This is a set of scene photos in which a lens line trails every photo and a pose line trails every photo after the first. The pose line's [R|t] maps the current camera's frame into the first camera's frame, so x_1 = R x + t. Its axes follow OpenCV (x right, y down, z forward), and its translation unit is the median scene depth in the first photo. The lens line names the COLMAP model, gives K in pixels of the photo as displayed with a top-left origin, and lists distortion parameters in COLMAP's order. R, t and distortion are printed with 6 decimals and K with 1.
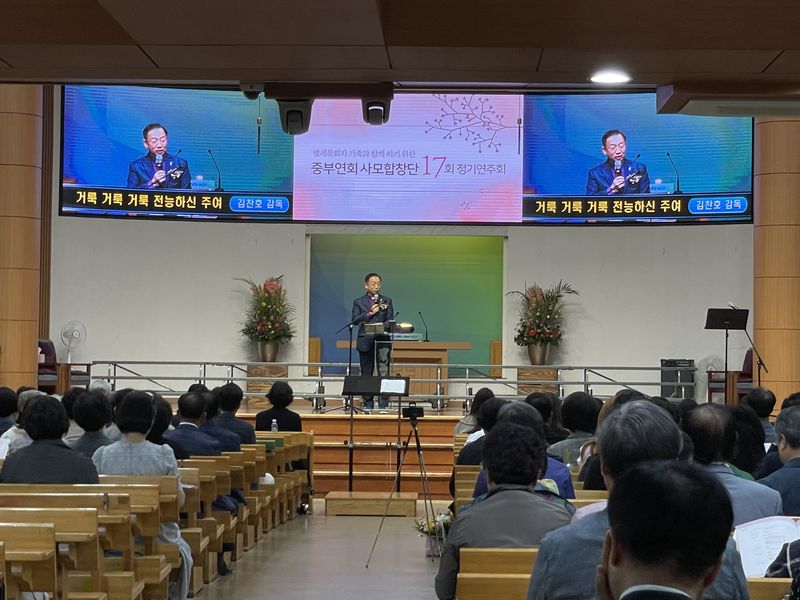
lens RADIAL K [[1958.8, 0, 405.3], [0, 1958.8, 300.1], [0, 0, 1]] dist [0.152436, 0.000000]
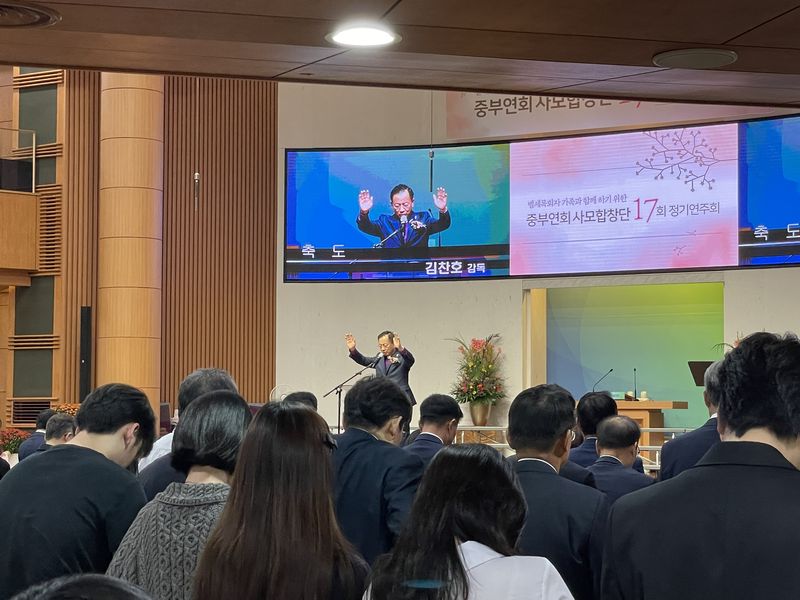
lens RADIAL K [[1741.6, 0, 399.3], [0, 1741.6, 304.2], [0, 0, 1]] dist [0.059170, 0.000000]
pose [[0.861356, -0.040229, -0.506406, 0.327403], [0.024748, 0.998999, -0.037266, 0.003633], [0.507398, 0.019567, 0.861490, 0.237716]]
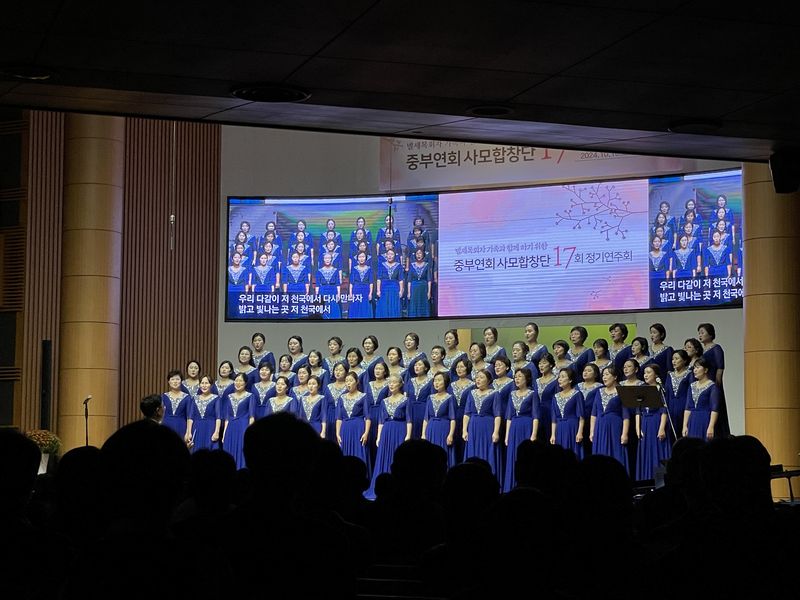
lens RADIAL K [[1784.1, 0, 400.1], [0, 1784.1, 299.0], [0, 0, 1]] dist [0.078295, 0.000000]
pose [[0.896169, -0.048584, -0.441045, 0.340944], [0.019119, 0.997292, -0.071009, 0.016527], [0.443301, 0.055203, 0.894671, 0.146904]]
